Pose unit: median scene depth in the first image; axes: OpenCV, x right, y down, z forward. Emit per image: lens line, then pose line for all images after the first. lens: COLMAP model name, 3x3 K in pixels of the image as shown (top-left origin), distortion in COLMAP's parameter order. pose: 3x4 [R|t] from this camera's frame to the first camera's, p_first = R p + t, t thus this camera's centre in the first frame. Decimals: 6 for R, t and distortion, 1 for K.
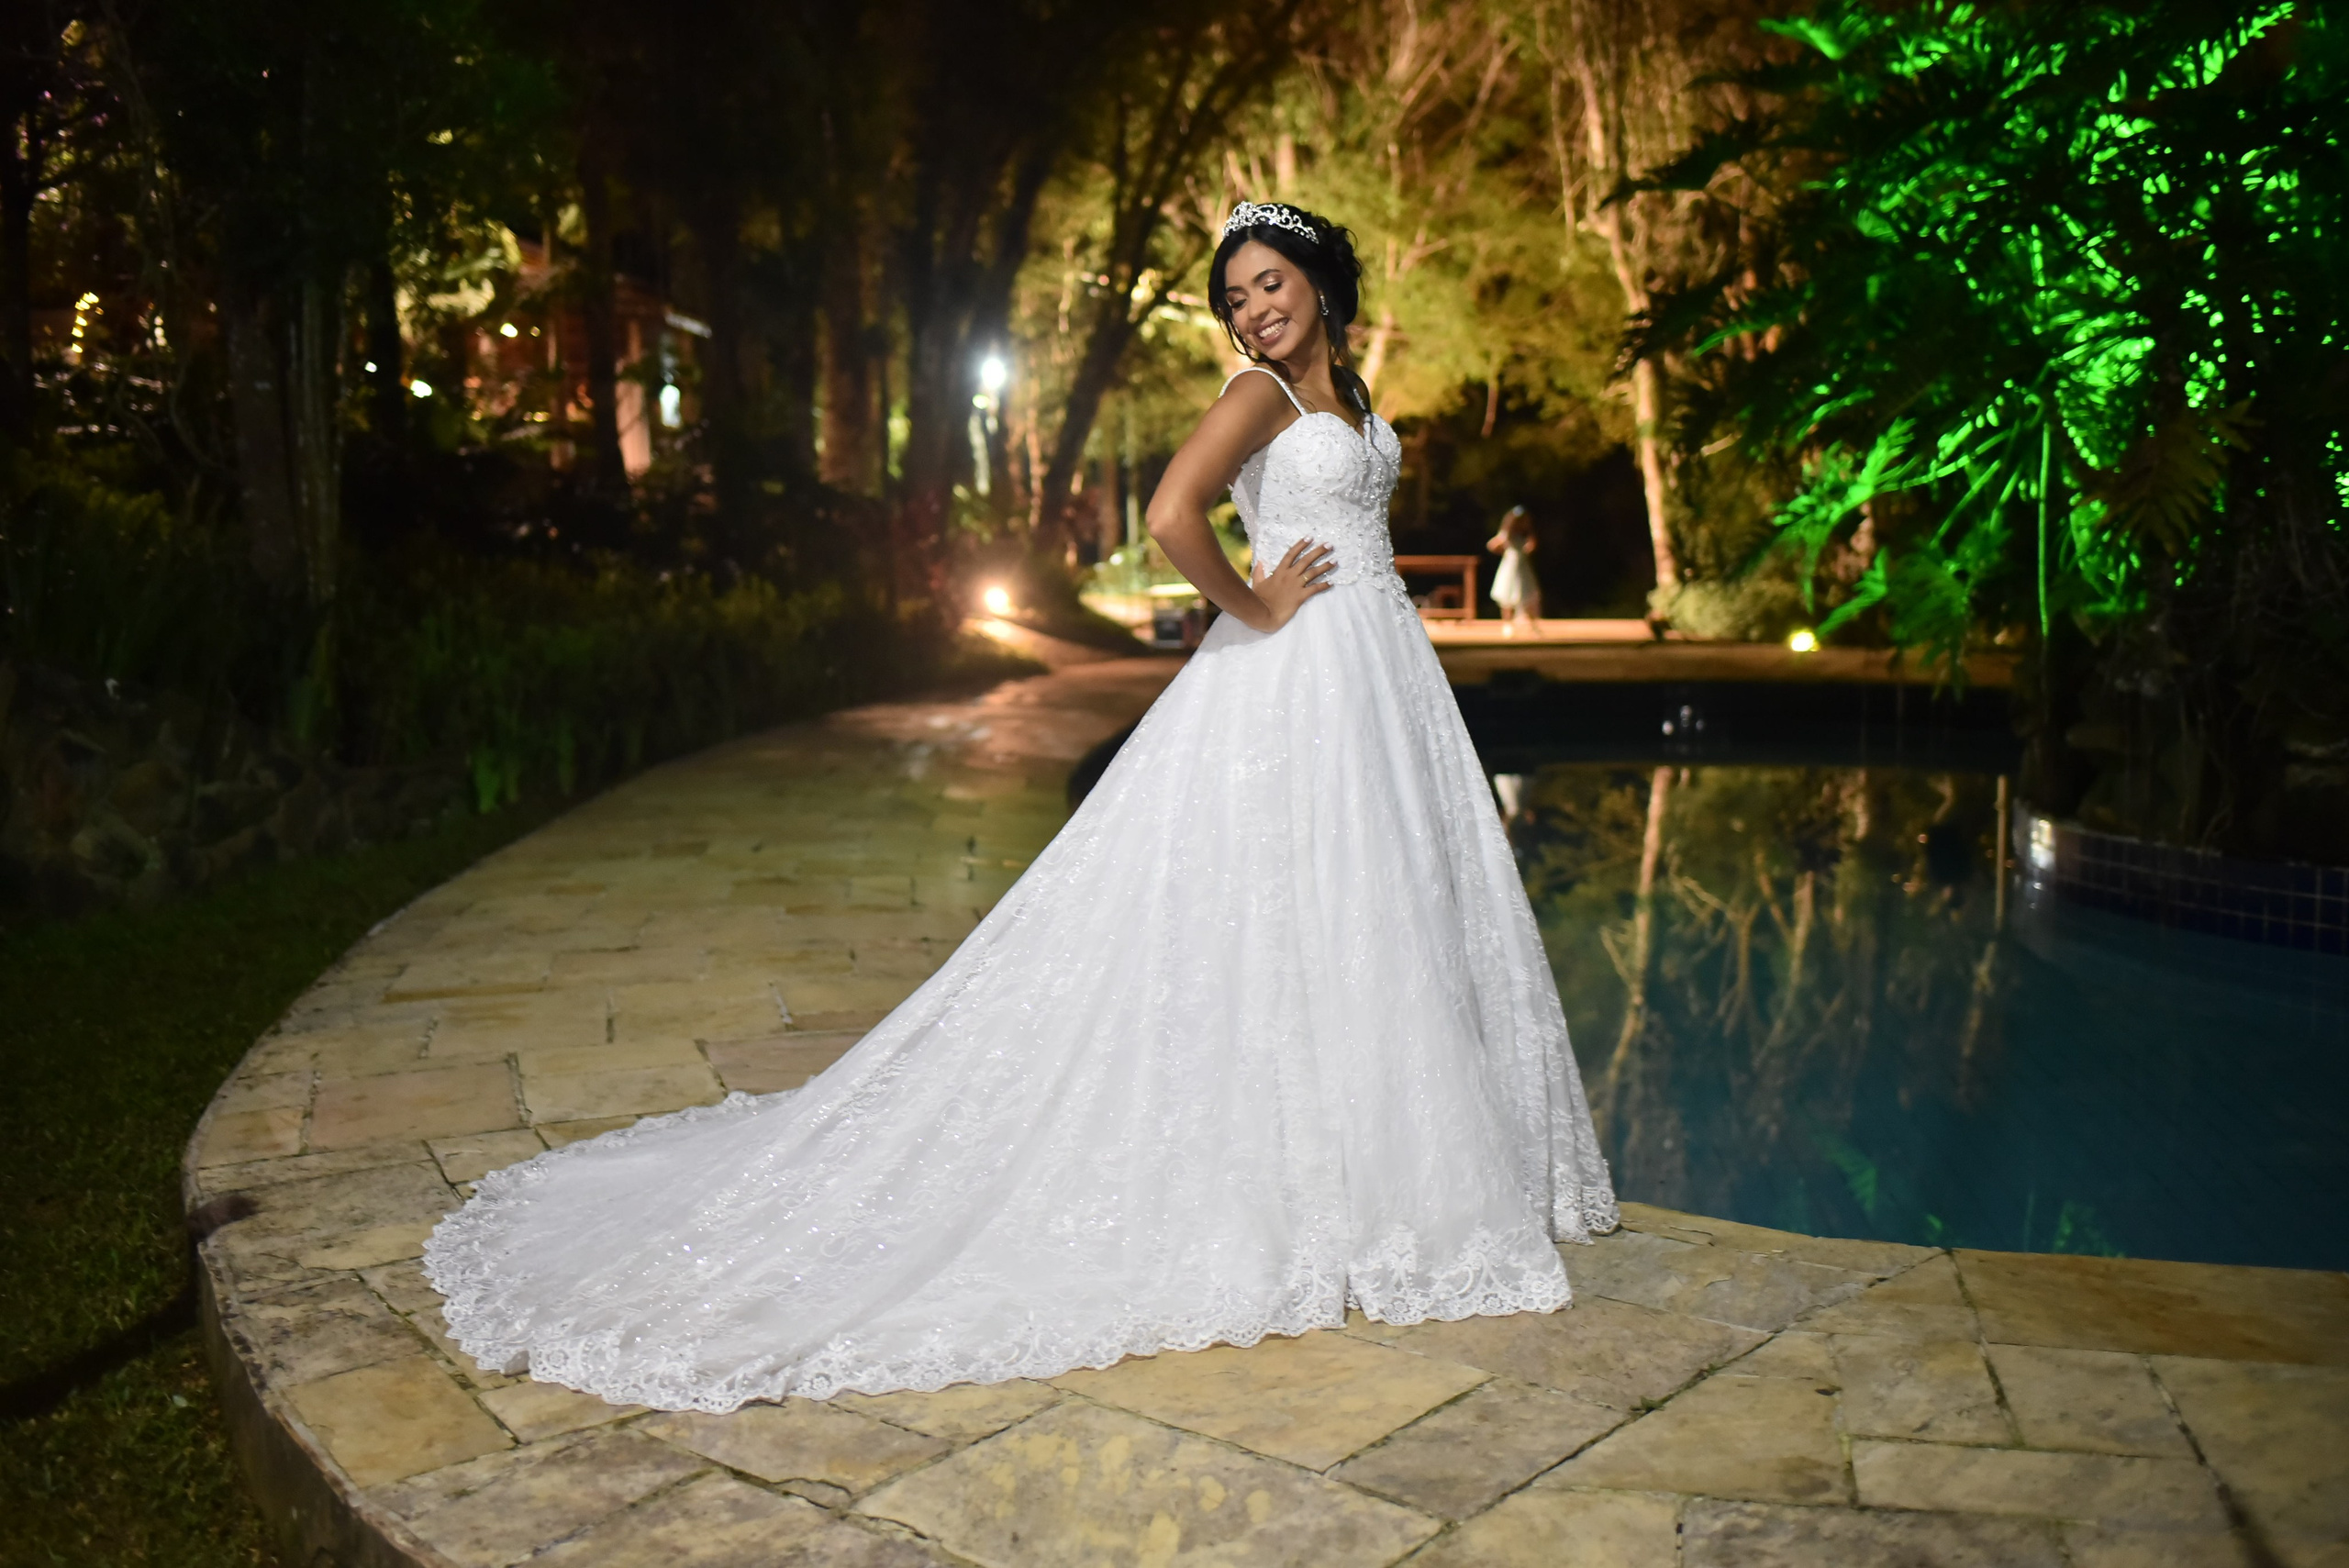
lens RADIAL K [[2244.6, 0, 1173.1], [0, 2244.6, 788.6], [0, 0, 1]] dist [0.004888, 0.000000]
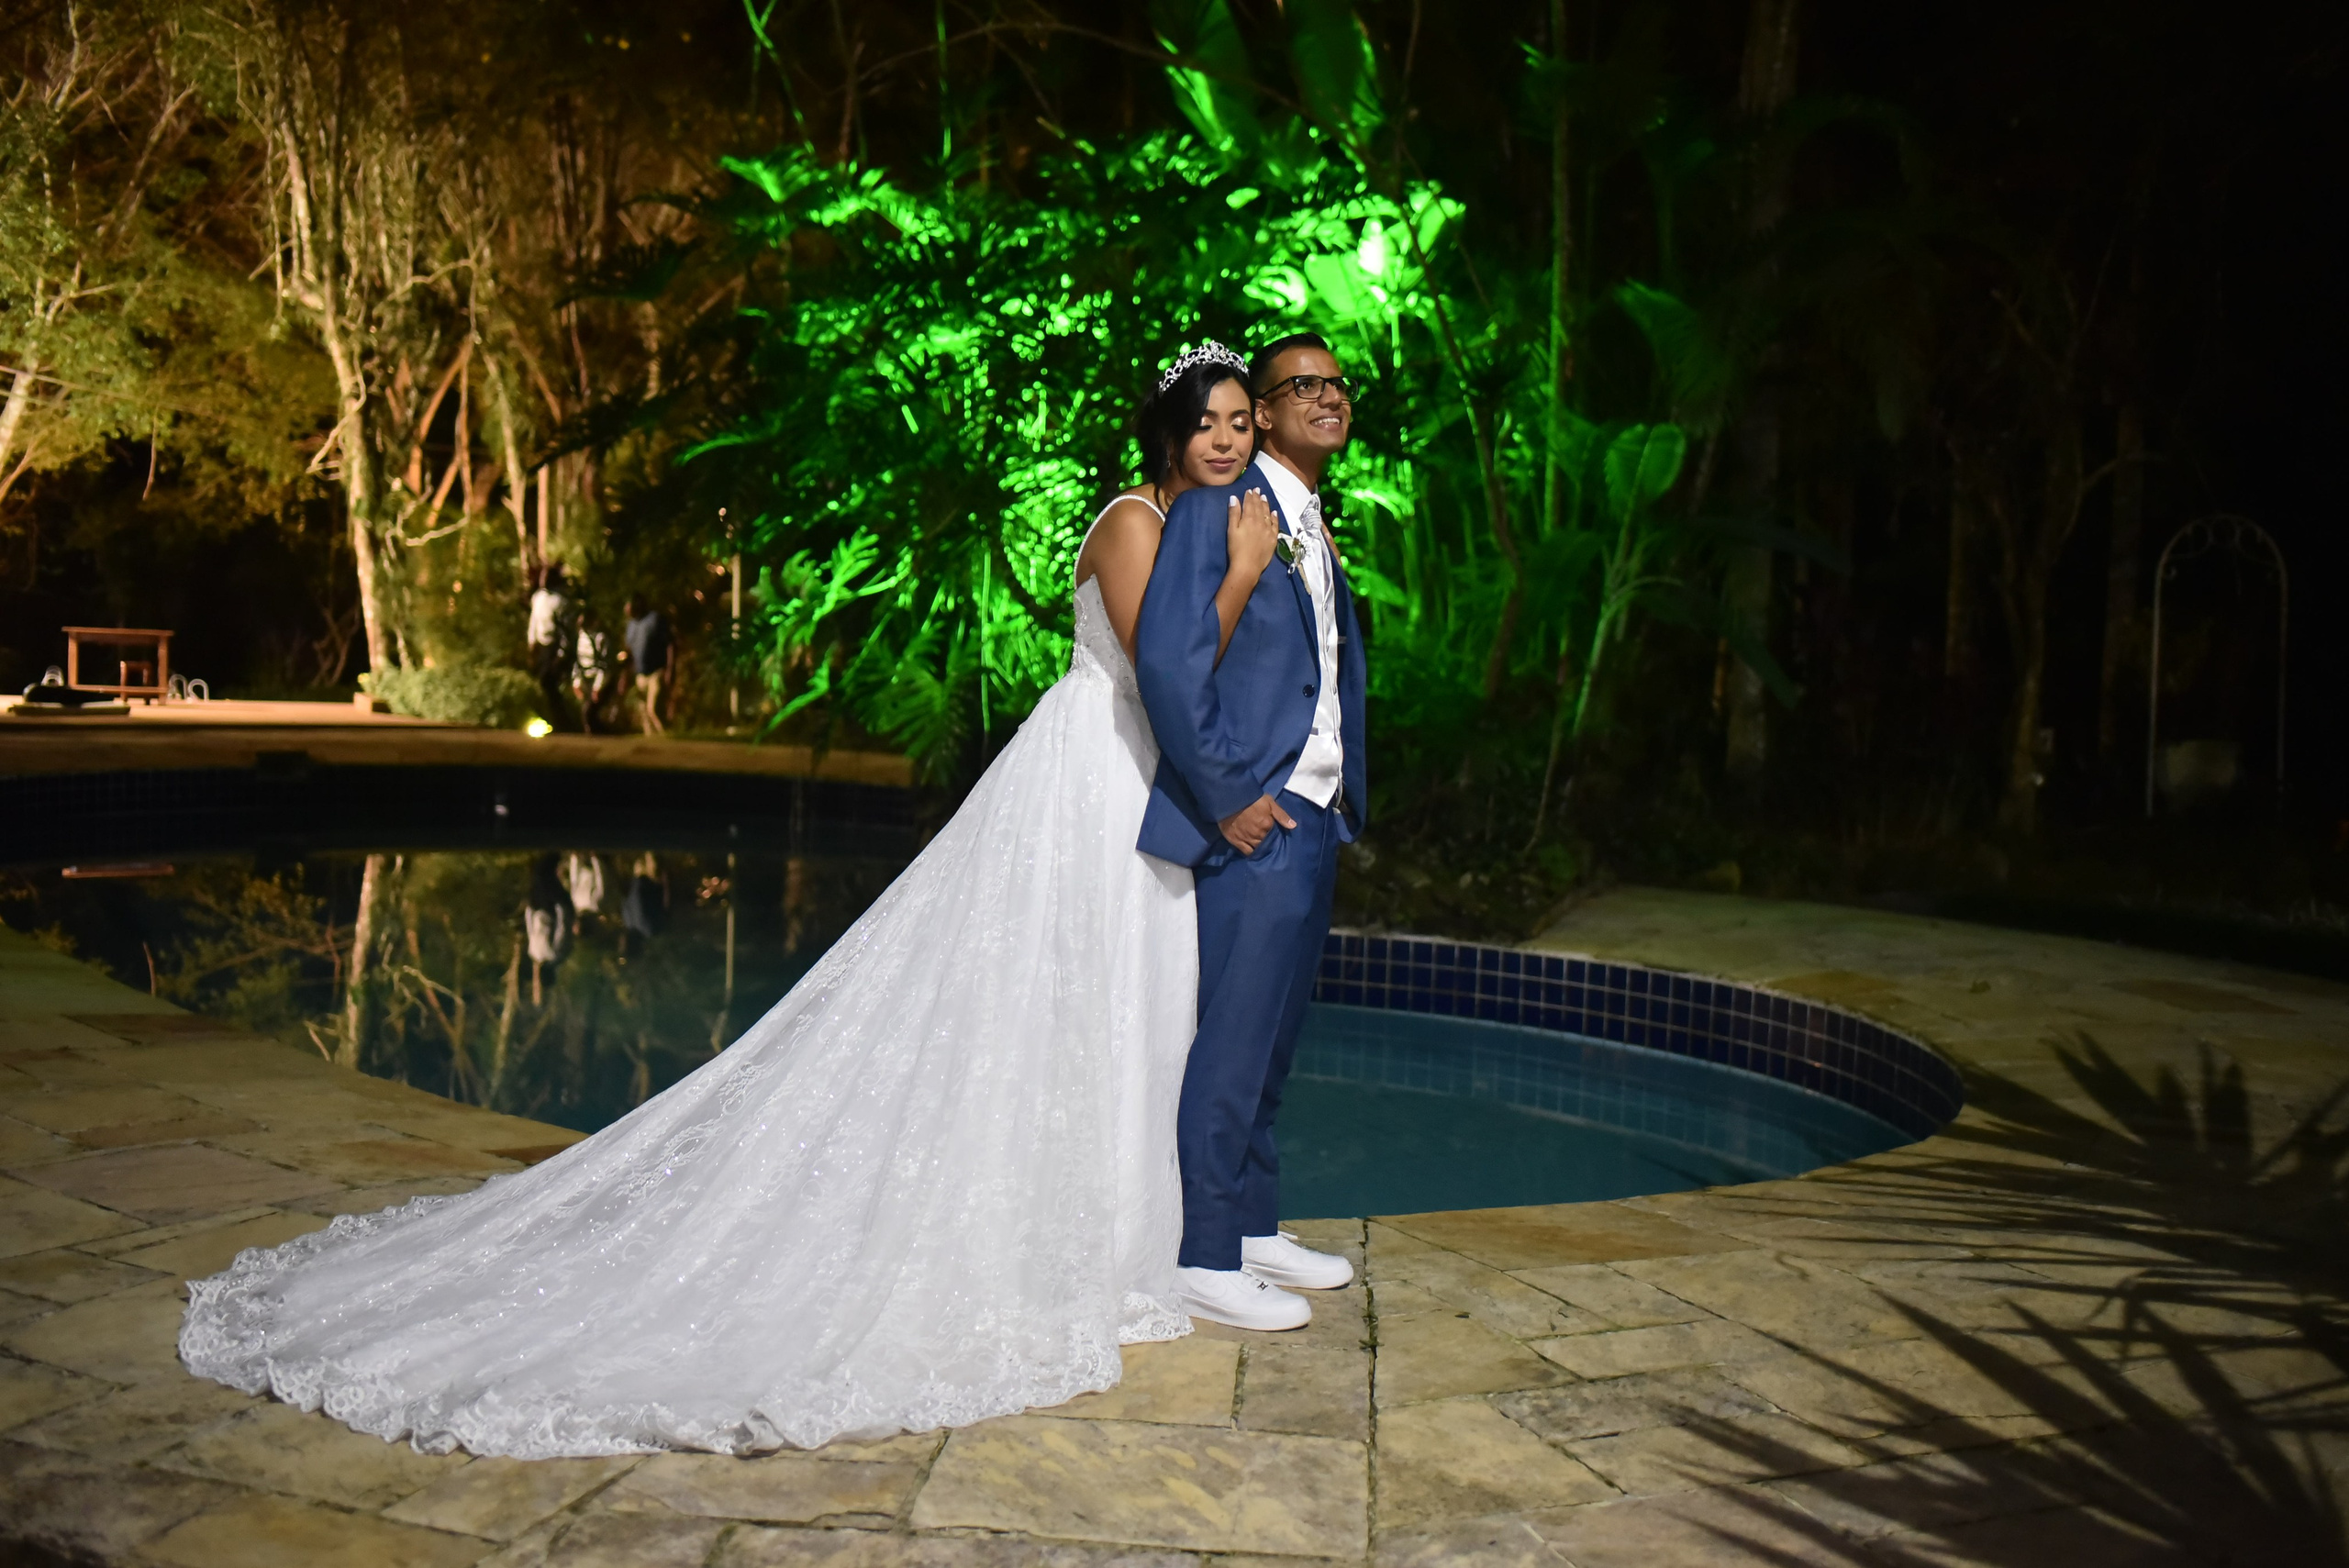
lens RADIAL K [[2244.6, 0, 1169.4], [0, 2244.6, 792.9], [0, 0, 1]] dist [0.004888, 0.000000]
pose [[0.812876, 0.002983, 0.582429, -0.223464], [0.018205, 0.999368, -0.030526, 0.000658], [-0.582152, 0.035416, 0.812308, 0.010915]]
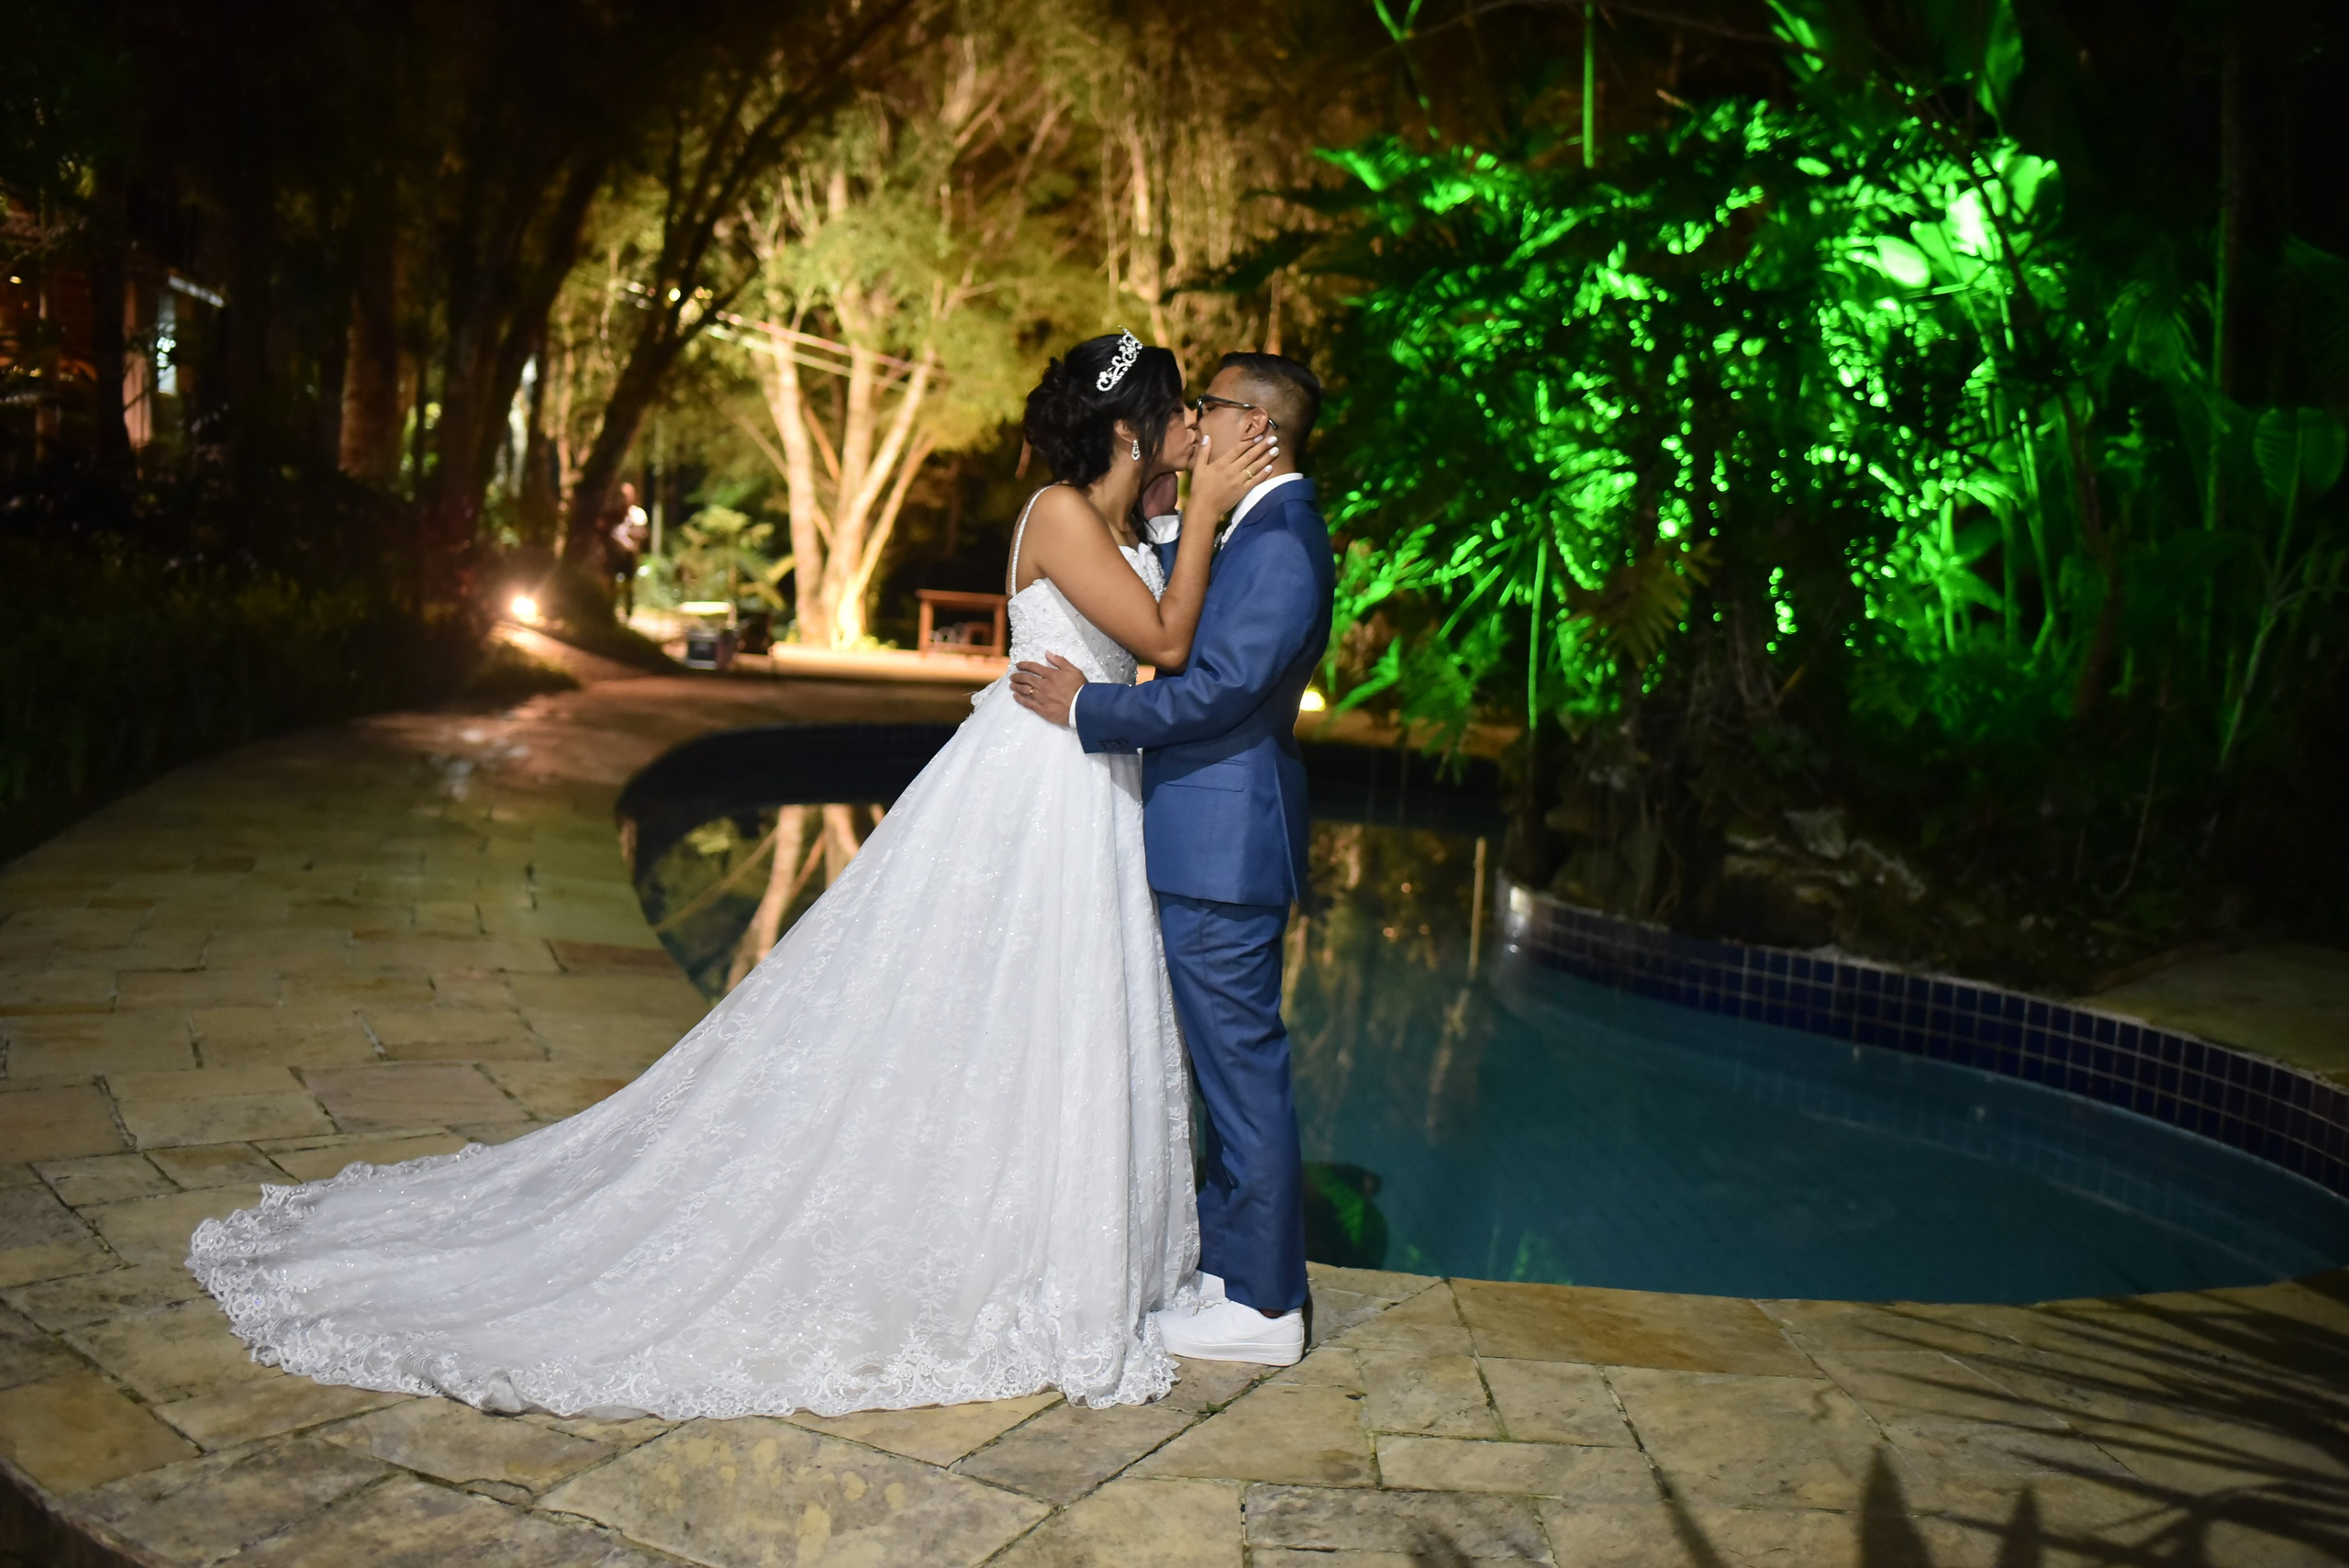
lens RADIAL K [[2244.6, 0, 1169.8], [0, 2244.6, 793.6], [0, 0, 1]] dist [0.004888, 0.000000]
pose [[0.974973, 0.051987, 0.216159, -0.031255], [-0.050456, 0.998647, -0.012599, -0.013222], [-0.216521, 0.001378, 0.976277, -0.059113]]
